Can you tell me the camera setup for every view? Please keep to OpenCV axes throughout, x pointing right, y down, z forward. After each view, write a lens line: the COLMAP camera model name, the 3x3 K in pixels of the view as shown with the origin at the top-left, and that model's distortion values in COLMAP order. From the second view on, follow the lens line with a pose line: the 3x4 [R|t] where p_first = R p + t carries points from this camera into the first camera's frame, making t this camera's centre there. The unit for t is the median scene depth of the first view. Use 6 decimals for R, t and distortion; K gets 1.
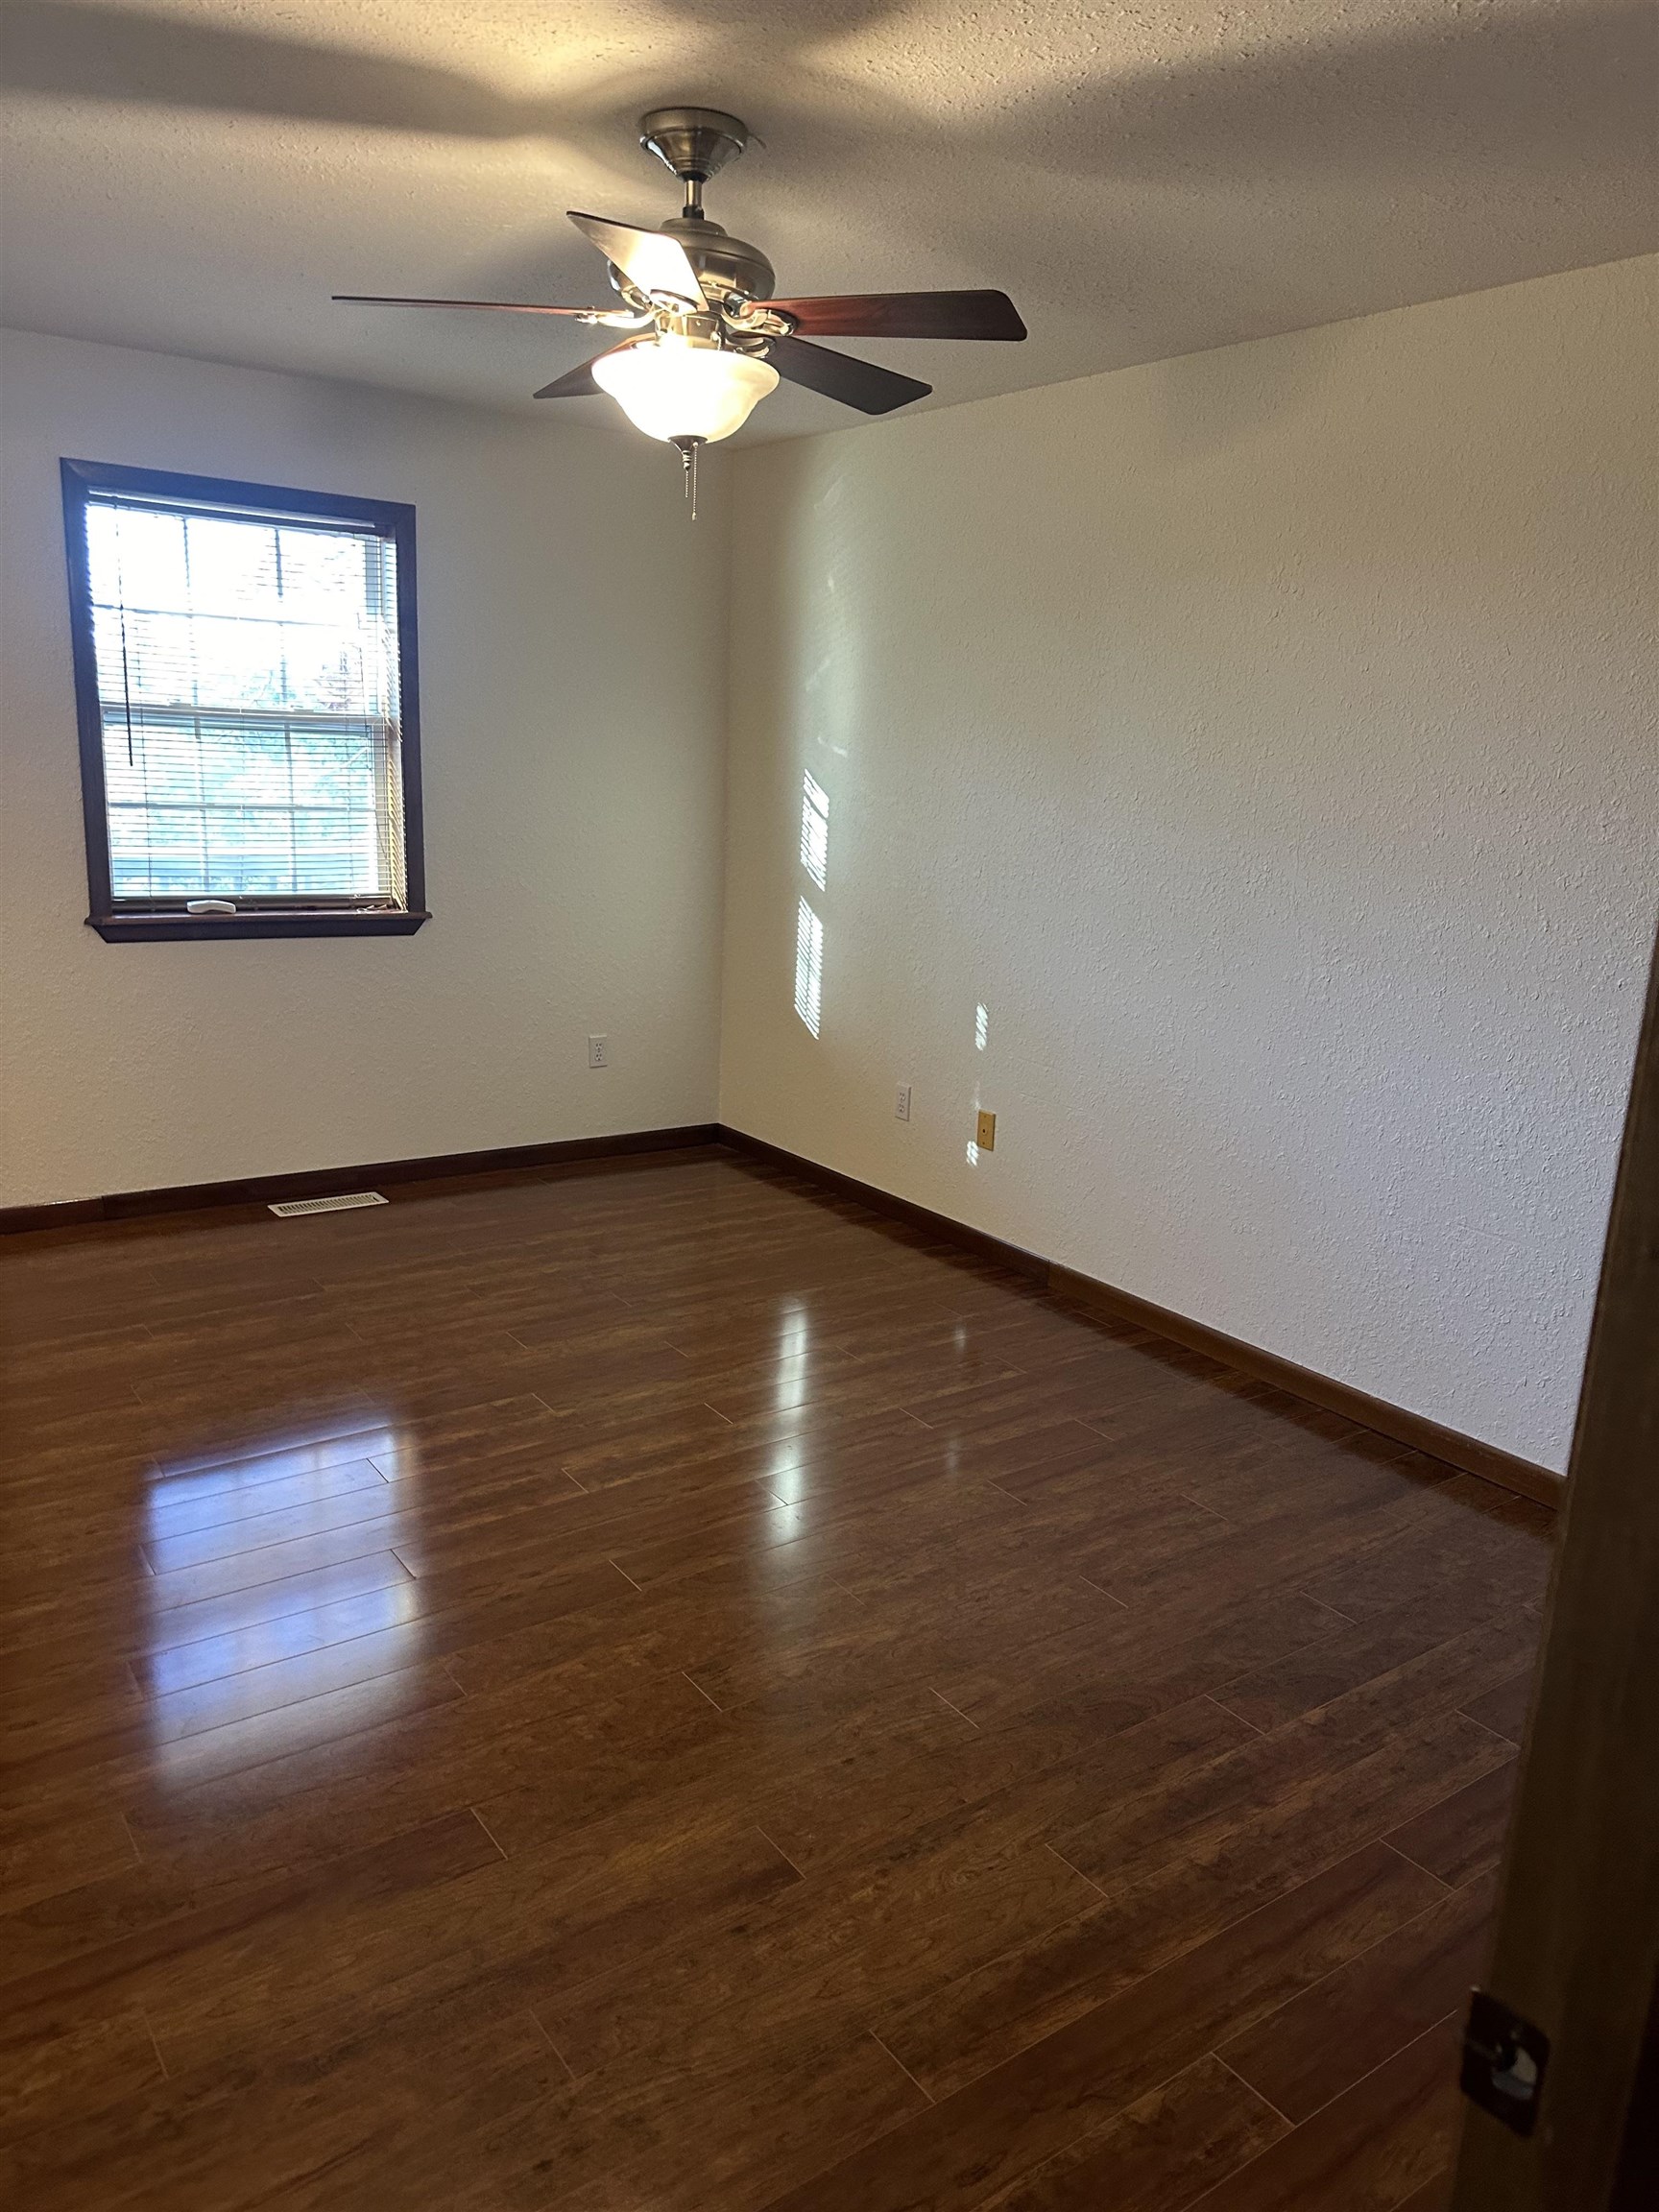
lens RADIAL K [[1542.3, 0, 833.4], [0, 1542.3, 1110.3], [0, 0, 1]] dist [0.064305, -0.069070]
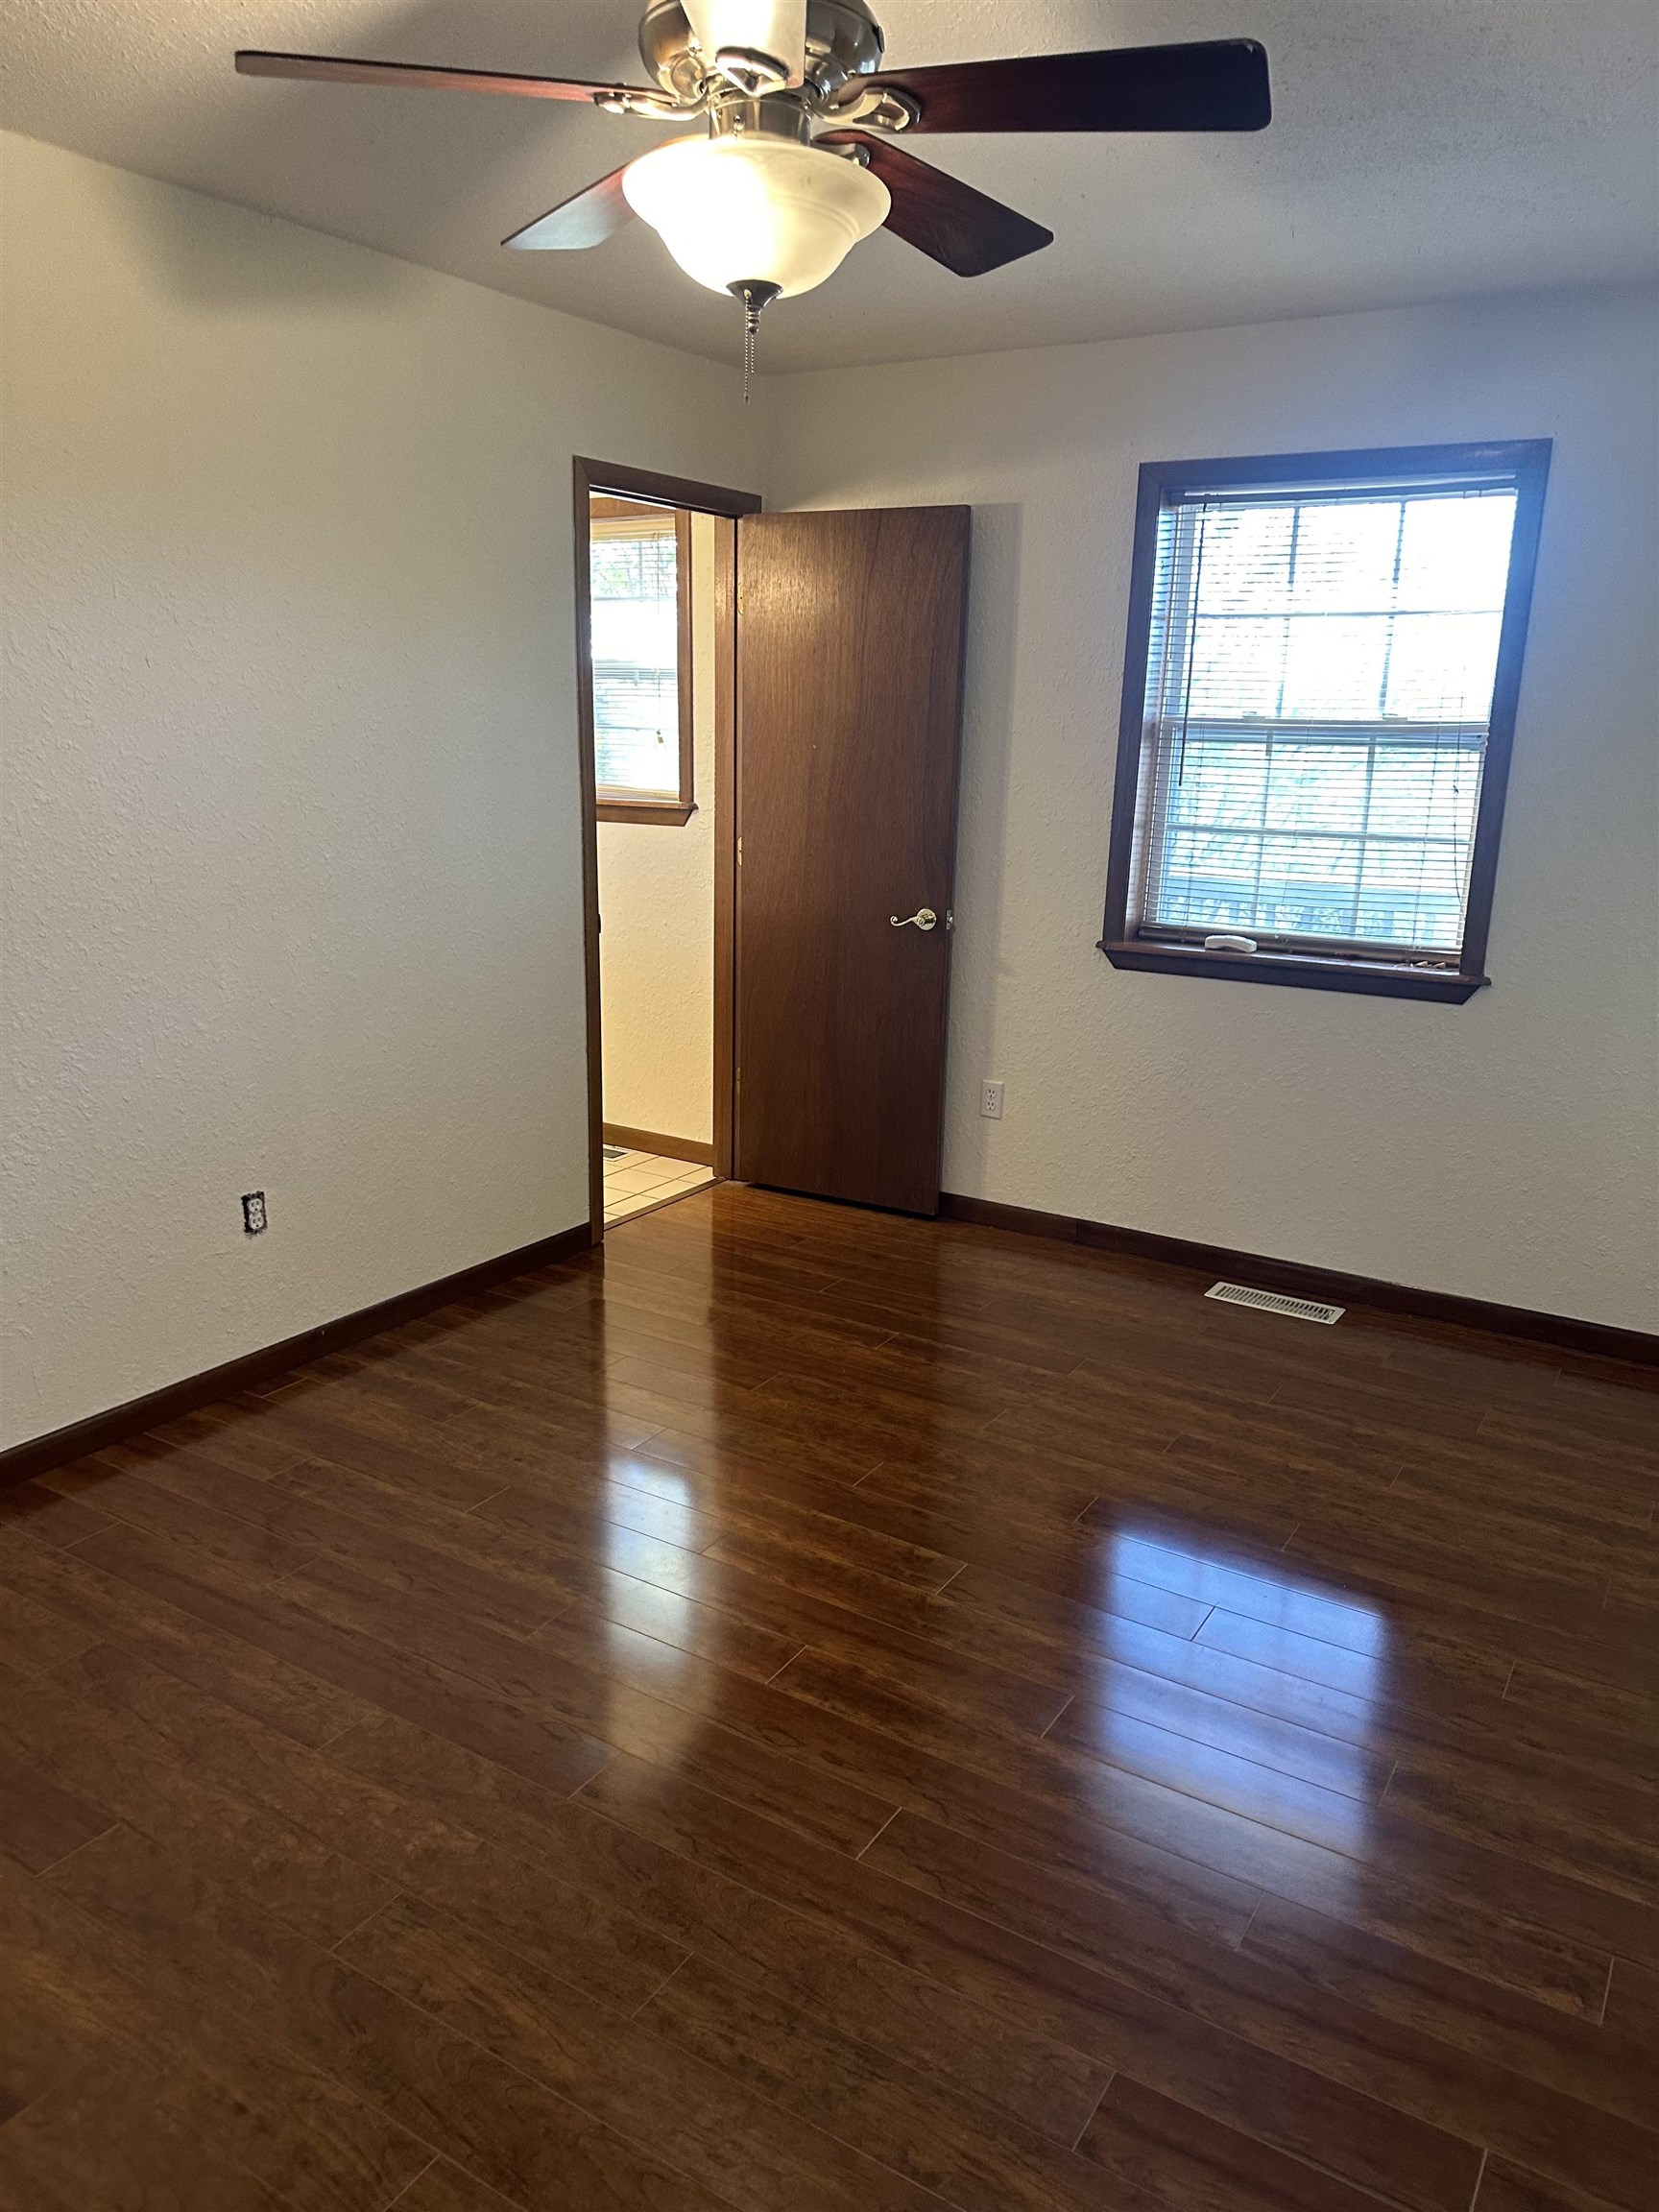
lens RADIAL K [[1542.3, 0, 816.0], [0, 1542.3, 1110.8], [0, 0, 1]] dist [0.064305, -0.069070]
pose [[0.376587, 0.194804, -0.905667, 0.340221], [-0.218657, 0.968708, 0.117443, -0.089140], [0.900206, 0.153803, 0.407399, 0.435168]]
